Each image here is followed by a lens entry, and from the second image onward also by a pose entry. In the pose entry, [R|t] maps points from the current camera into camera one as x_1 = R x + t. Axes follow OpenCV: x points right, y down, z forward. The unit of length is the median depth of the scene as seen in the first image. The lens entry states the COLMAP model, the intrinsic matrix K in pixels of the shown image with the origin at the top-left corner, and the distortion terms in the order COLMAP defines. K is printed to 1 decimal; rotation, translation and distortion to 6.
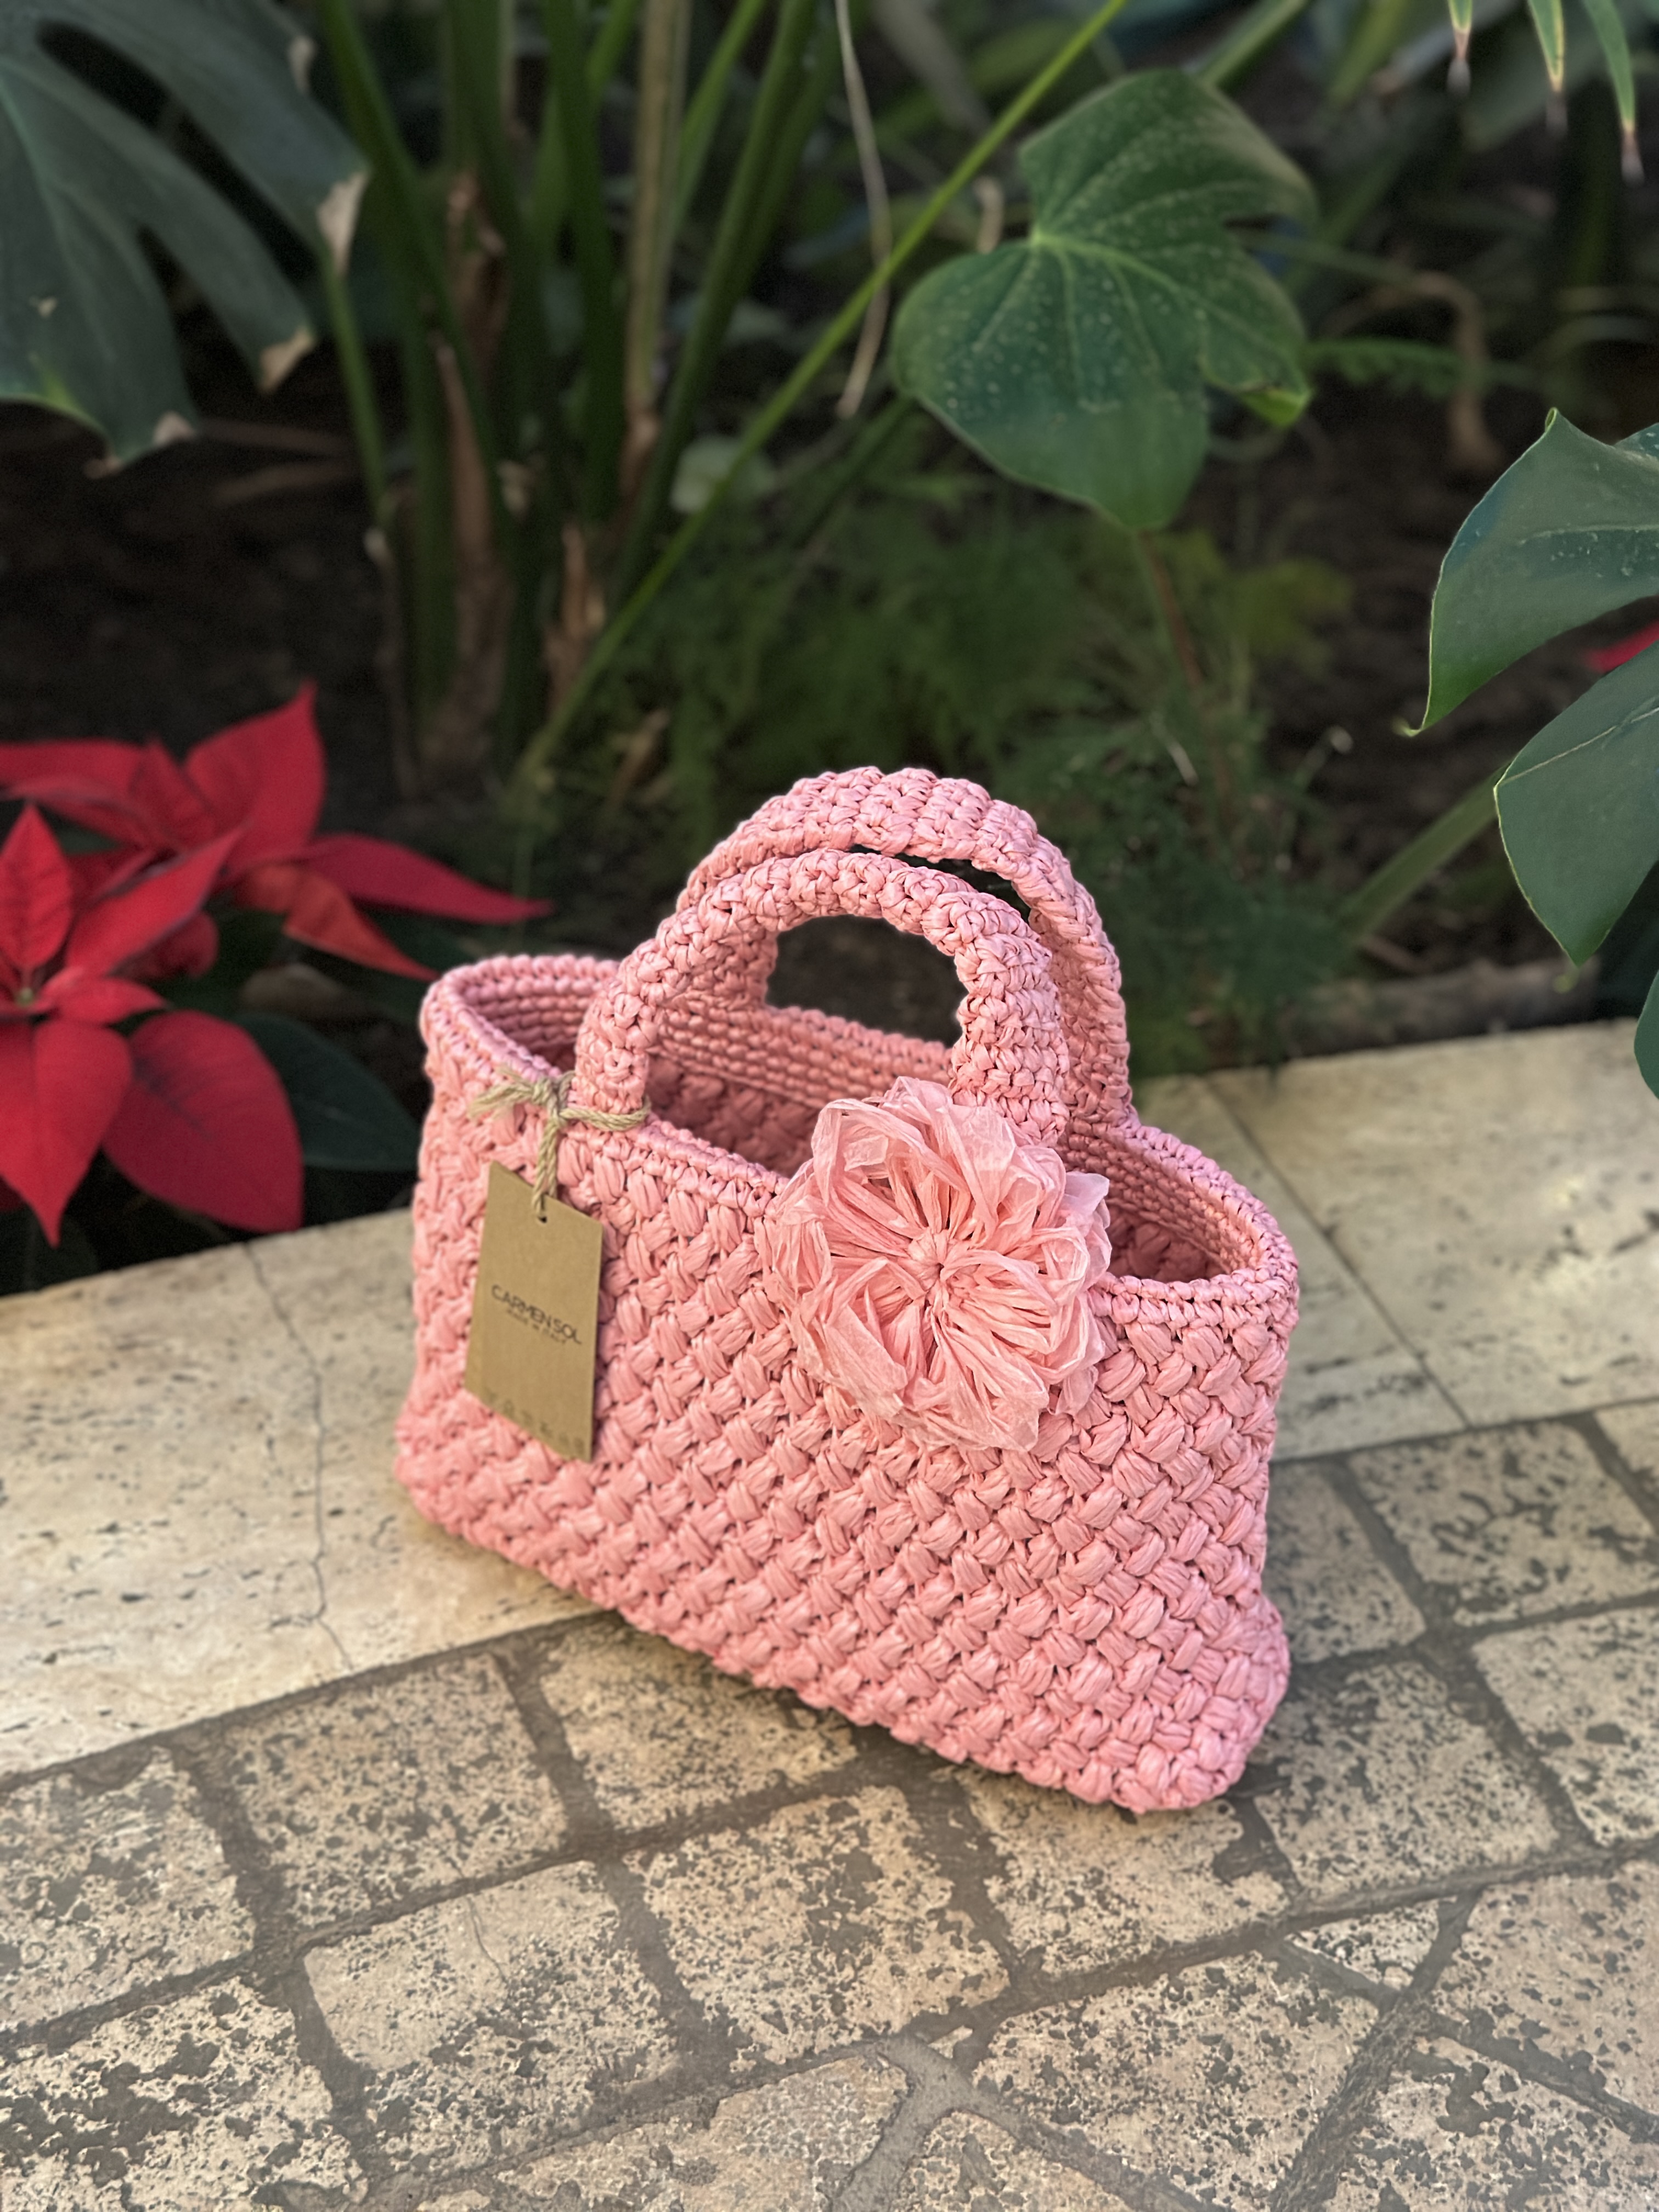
lens RADIAL K [[3110.2, 0, 829.5], [0, 3110.2, 1106.0], [0, 0, 1]] dist [0.205889, -0.502826]
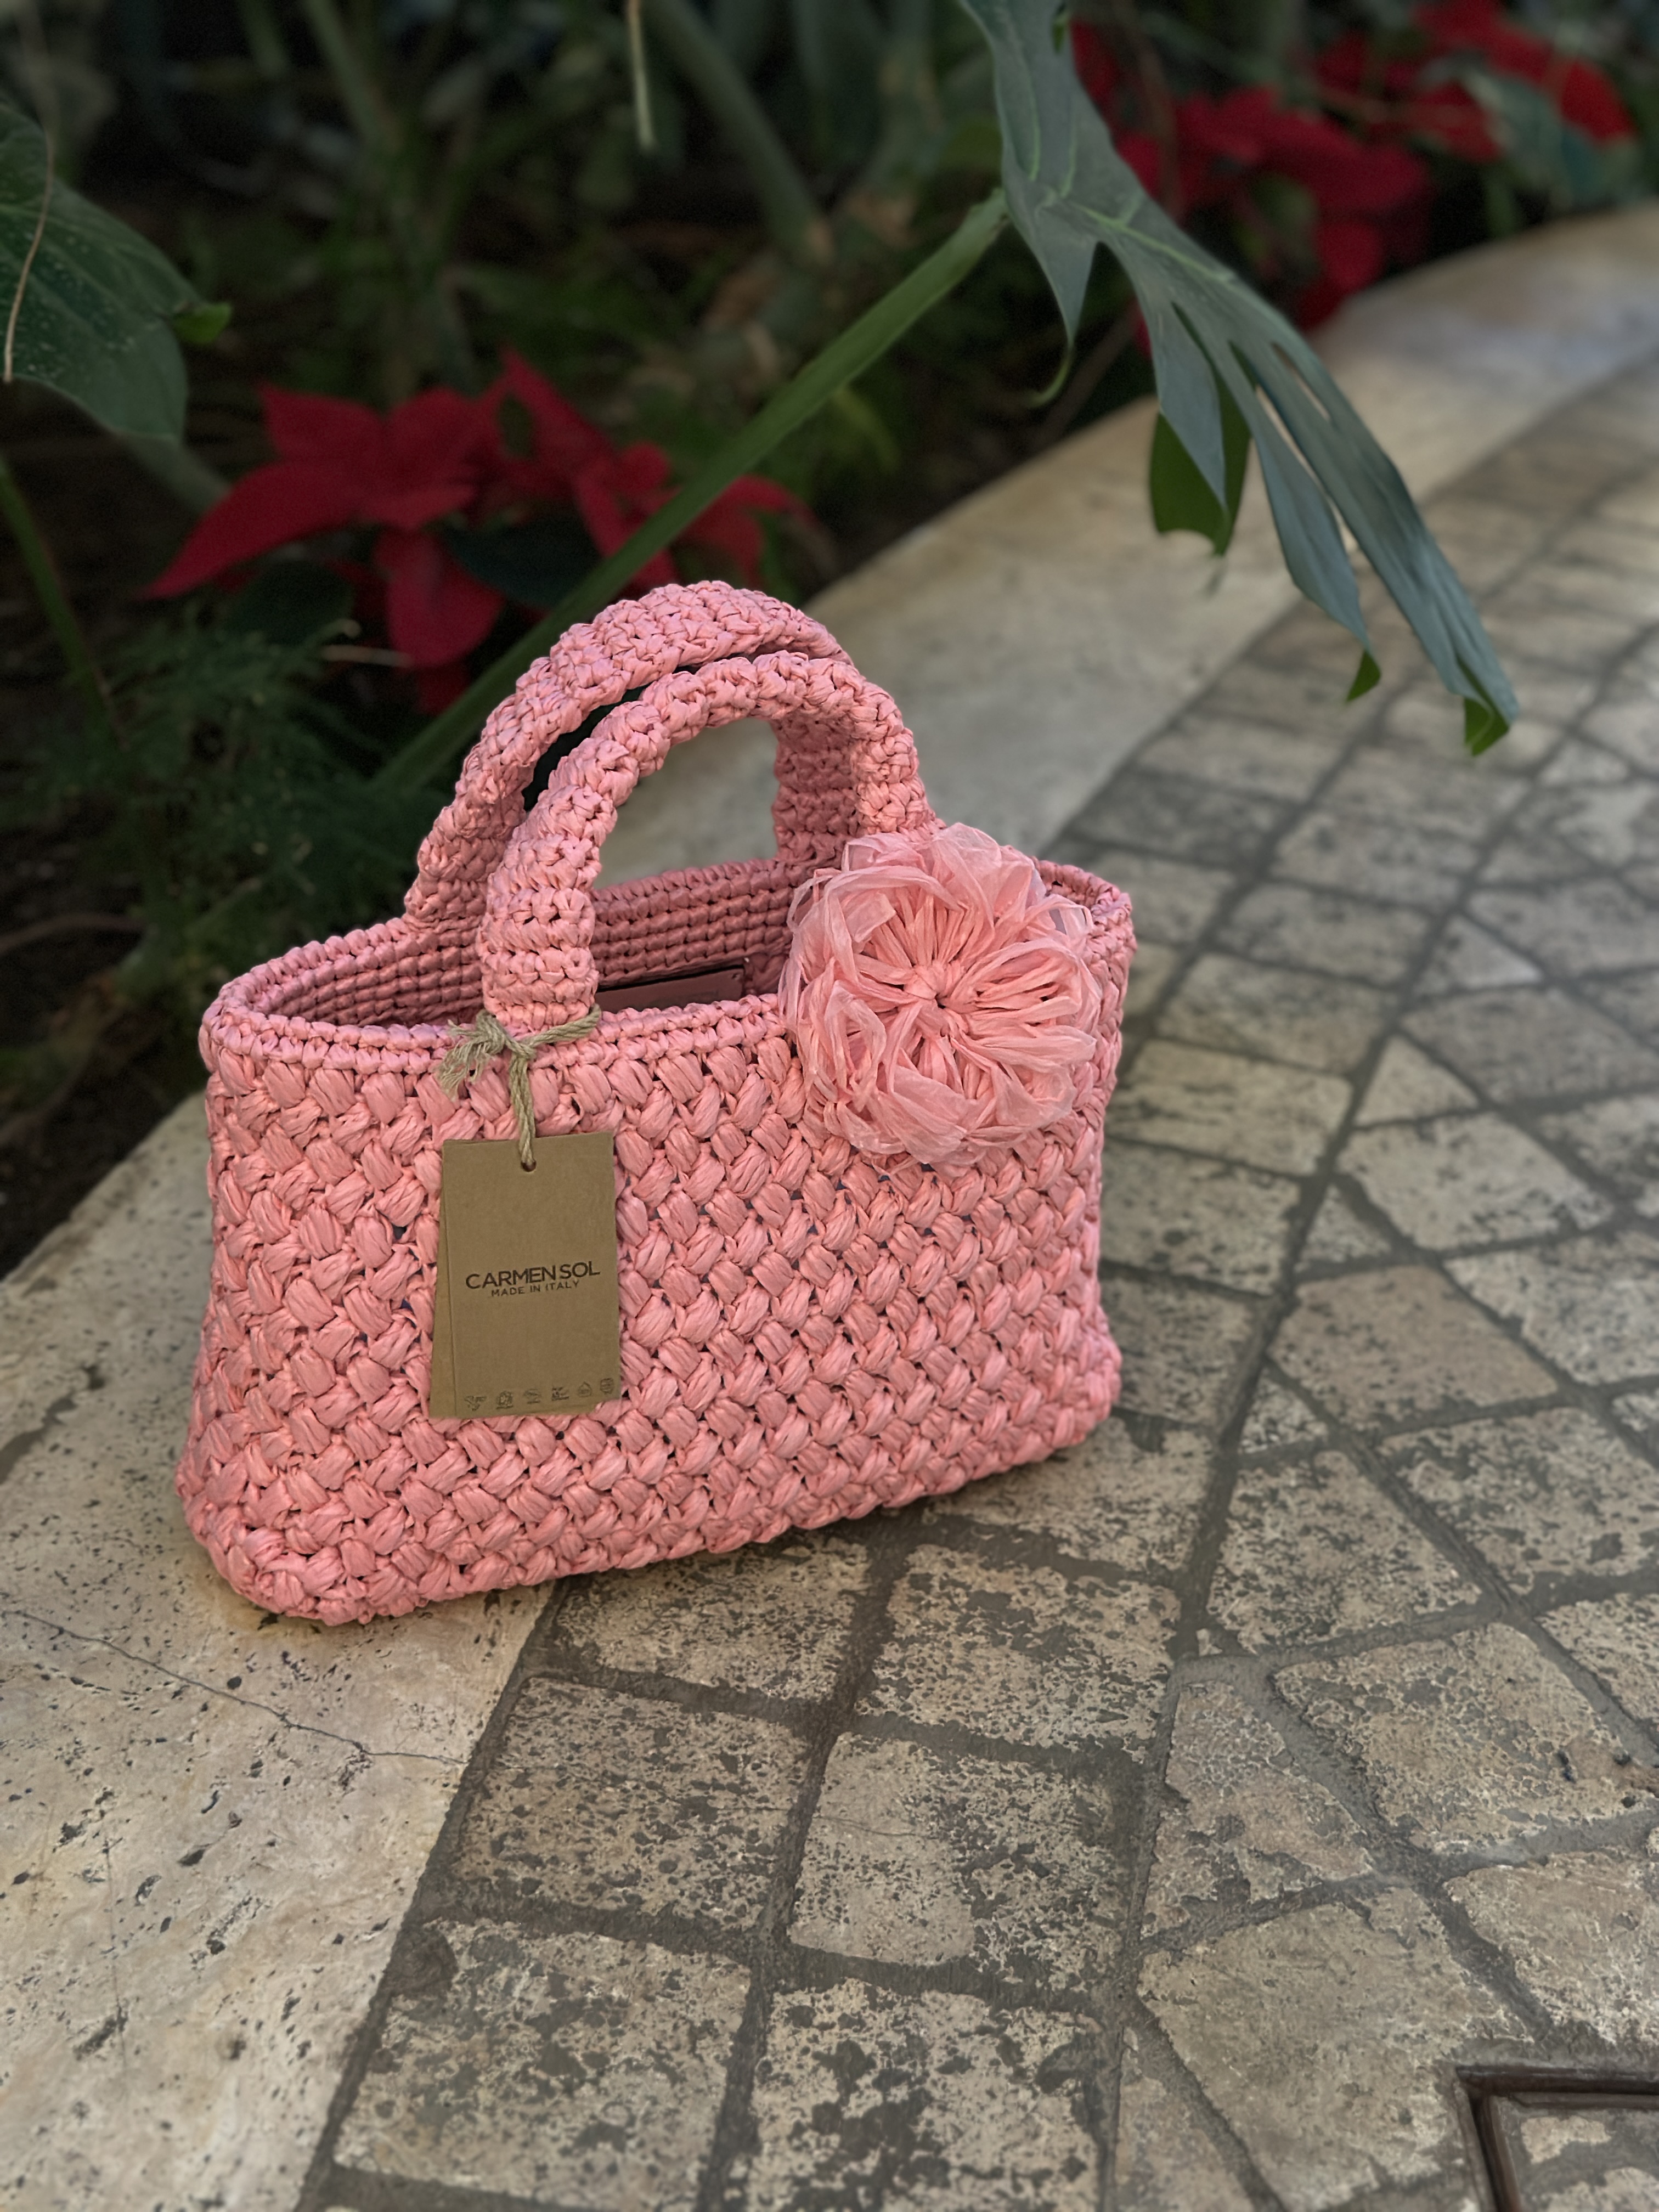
lens RADIAL K [[3110.2, 0, 829.5], [0, 3110.2, 1106.0], [0, 0, 1]] dist [0.205889, -0.502826]
pose [[0.576315, -0.388716, 0.718861, -0.723920], [0.422436, 0.894699, 0.145129, -0.079554], [-0.699578, 0.220033, 0.679836, 0.306388]]
